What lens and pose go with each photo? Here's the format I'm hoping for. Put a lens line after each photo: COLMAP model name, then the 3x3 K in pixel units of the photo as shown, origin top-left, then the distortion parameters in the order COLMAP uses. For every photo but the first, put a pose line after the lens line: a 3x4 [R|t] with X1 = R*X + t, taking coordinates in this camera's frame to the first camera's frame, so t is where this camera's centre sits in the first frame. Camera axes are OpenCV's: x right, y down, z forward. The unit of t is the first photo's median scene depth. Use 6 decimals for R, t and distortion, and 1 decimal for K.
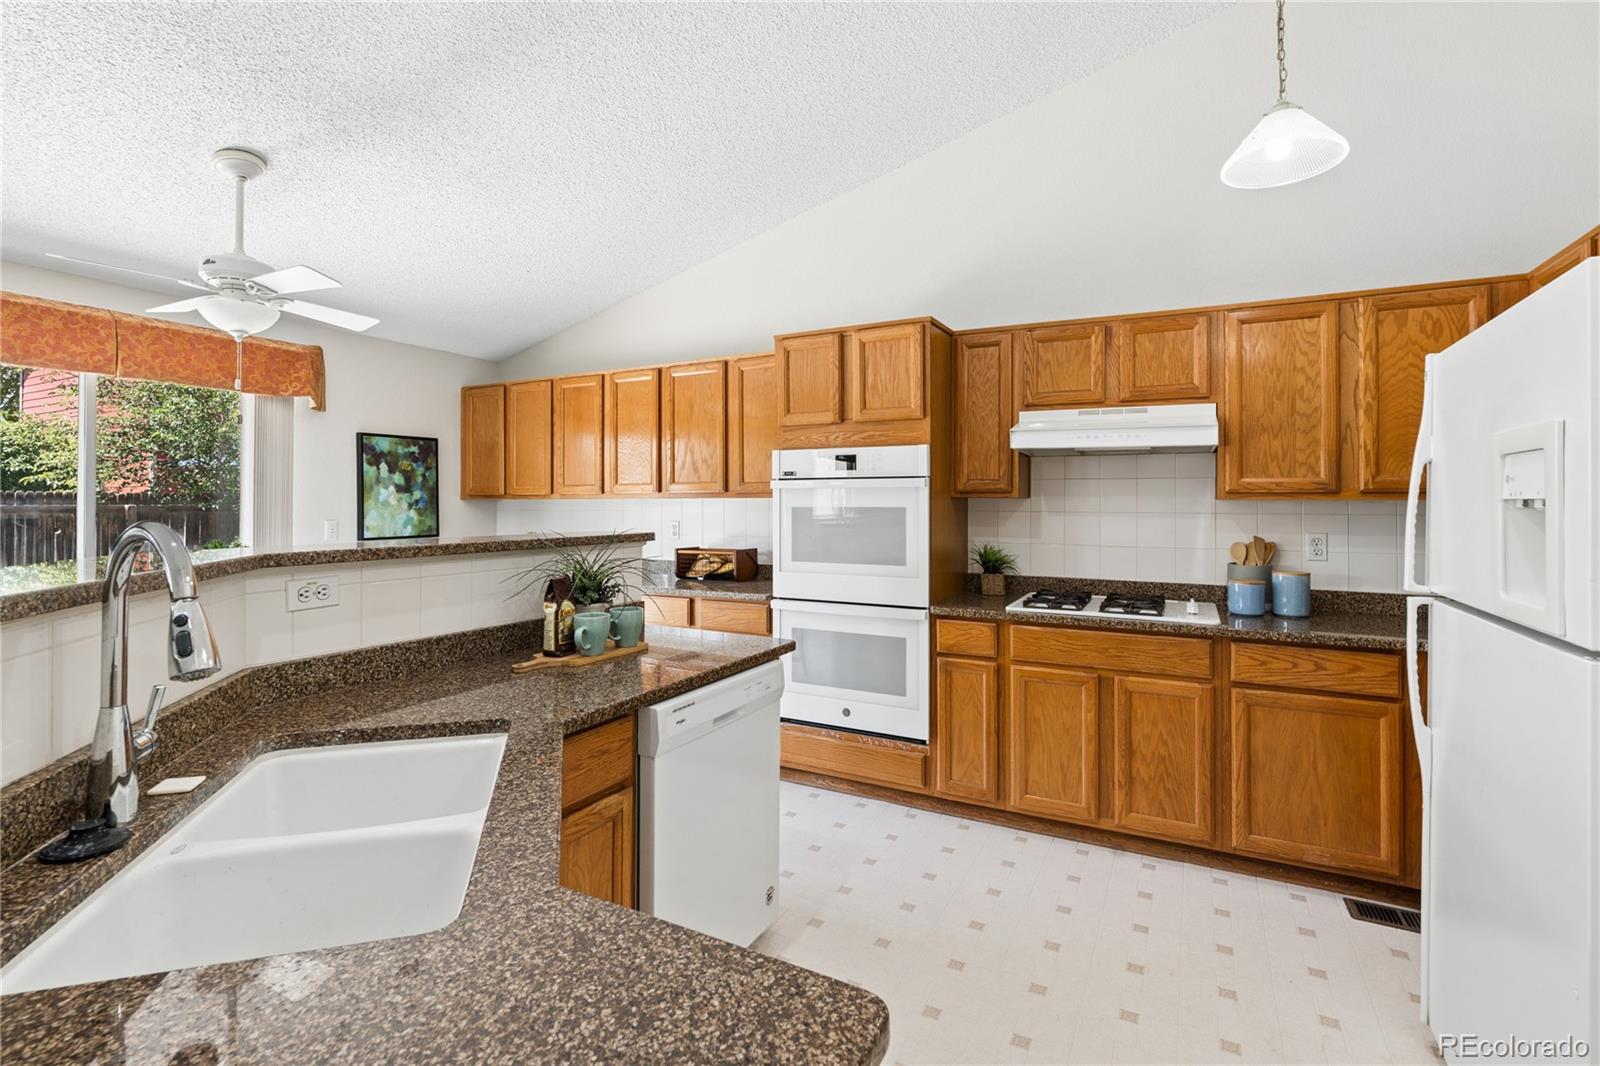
lens RADIAL K [[741.5, 0, 792.3], [0, 741.5, 497.5], [0, 0, 1]] dist [-0.009575, -0.000229]
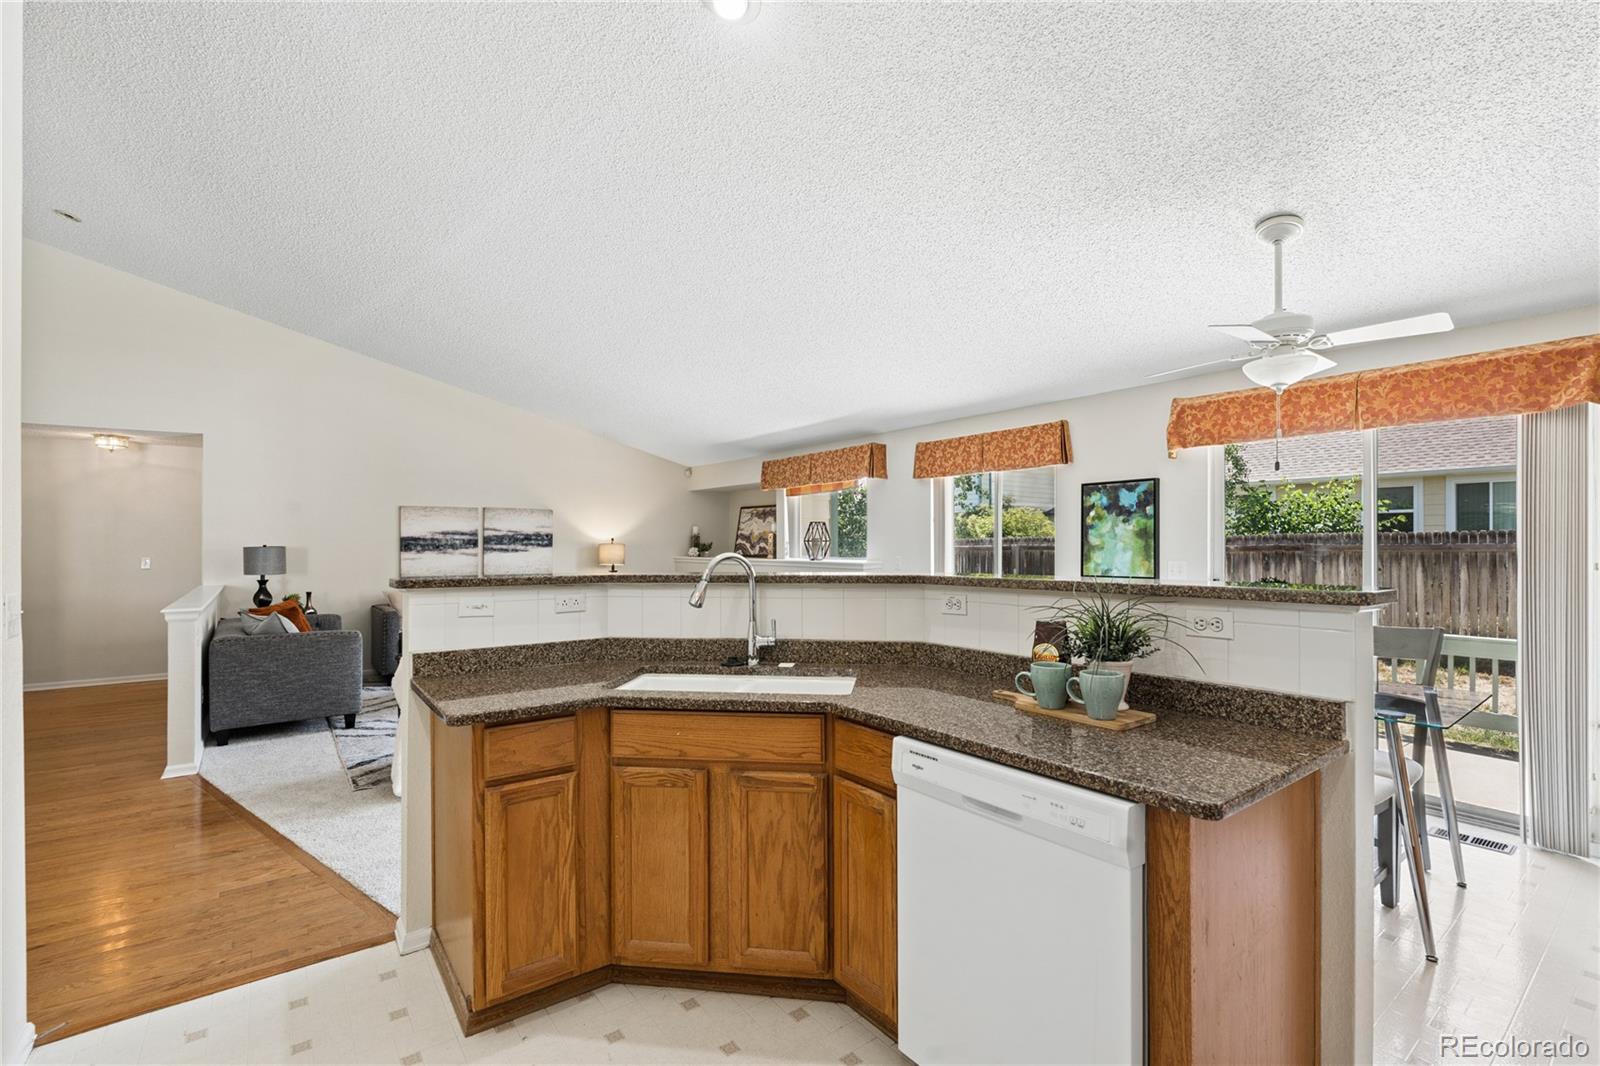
lens RADIAL K [[709.0, 0, 794.1], [0, 709.0, 543.5], [0, 0, 1]] dist [-0.006175, 0.000623]
pose [[-0.422759, 0.000207, -0.906242, 0.394067], [0.010627, 0.999932, -0.004729, 0.003634], [0.906180, -0.011630, -0.422732, 0.637131]]
